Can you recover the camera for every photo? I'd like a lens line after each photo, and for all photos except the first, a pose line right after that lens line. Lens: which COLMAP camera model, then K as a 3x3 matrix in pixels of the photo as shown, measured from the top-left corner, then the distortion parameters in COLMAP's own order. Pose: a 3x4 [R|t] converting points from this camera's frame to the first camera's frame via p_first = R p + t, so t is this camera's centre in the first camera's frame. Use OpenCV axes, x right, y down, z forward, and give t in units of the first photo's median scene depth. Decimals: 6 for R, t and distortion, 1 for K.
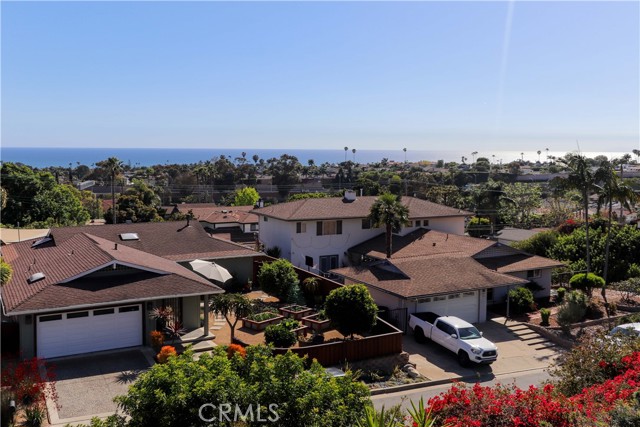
lens RADIAL K [[637.8, 0, 313.0], [0, 637.8, 191.6], [0, 0, 1]] dist [-0.018679, 0.000000]
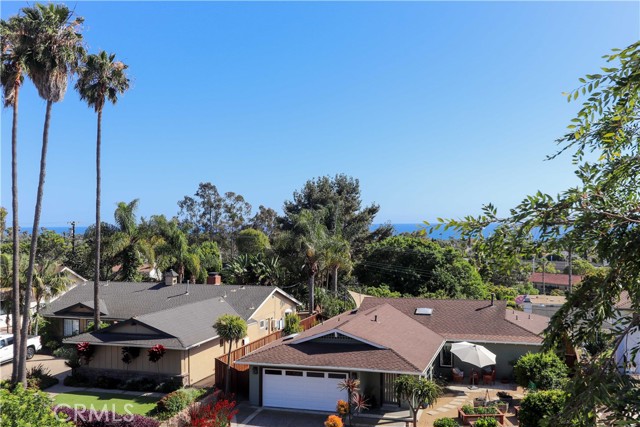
lens RADIAL K [[637.8, 0, 315.9], [0, 637.8, 217.3], [0, 0, 1]] dist [-0.018679, 0.000000]
pose [[0.700663, -0.019017, -0.713239, 0.368475], [-0.036281, 0.997402, -0.062235, -0.012223], [0.712569, 0.069483, 0.698153, 0.161221]]
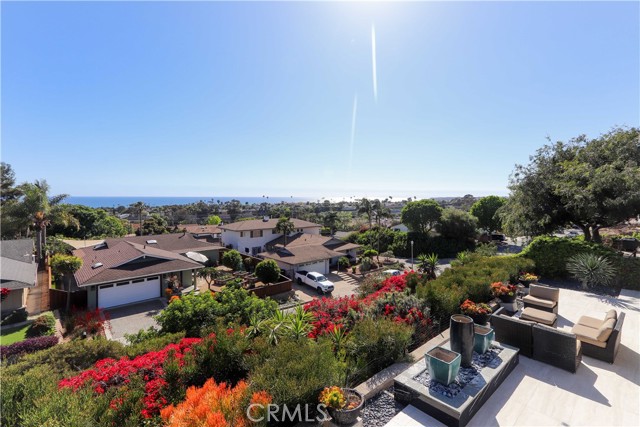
lens RADIAL K [[298.0, 0, 323.3], [0, 298.0, 207.5], [0, 0, 1]] dist [-0.000328, 0.002603]
pose [[0.969270, -0.012847, 0.245665, -0.002401], [0.020232, 0.999415, -0.027558, 0.001109], [-0.245168, 0.031681, 0.968963, -0.019280]]
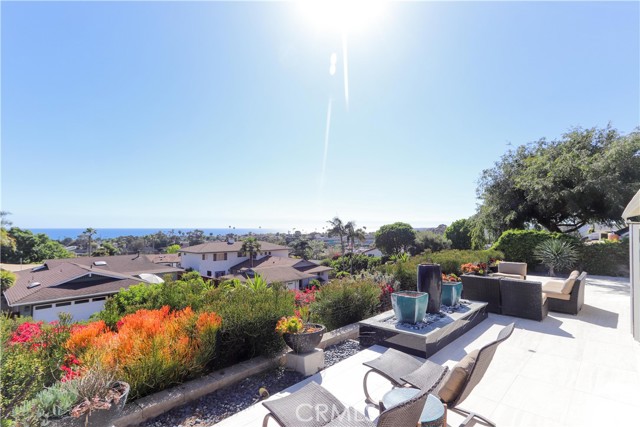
lens RADIAL K [[314.5, 0, 319.6], [0, 314.5, 215.6], [0, 0, 1]] dist [-0.007205, -0.000056]
pose [[0.946307, 0.004822, 0.323232, 0.002398], [0.028330, 0.994805, -0.097779, 0.047058], [-0.322024, 0.101686, 0.941255, -0.017573]]
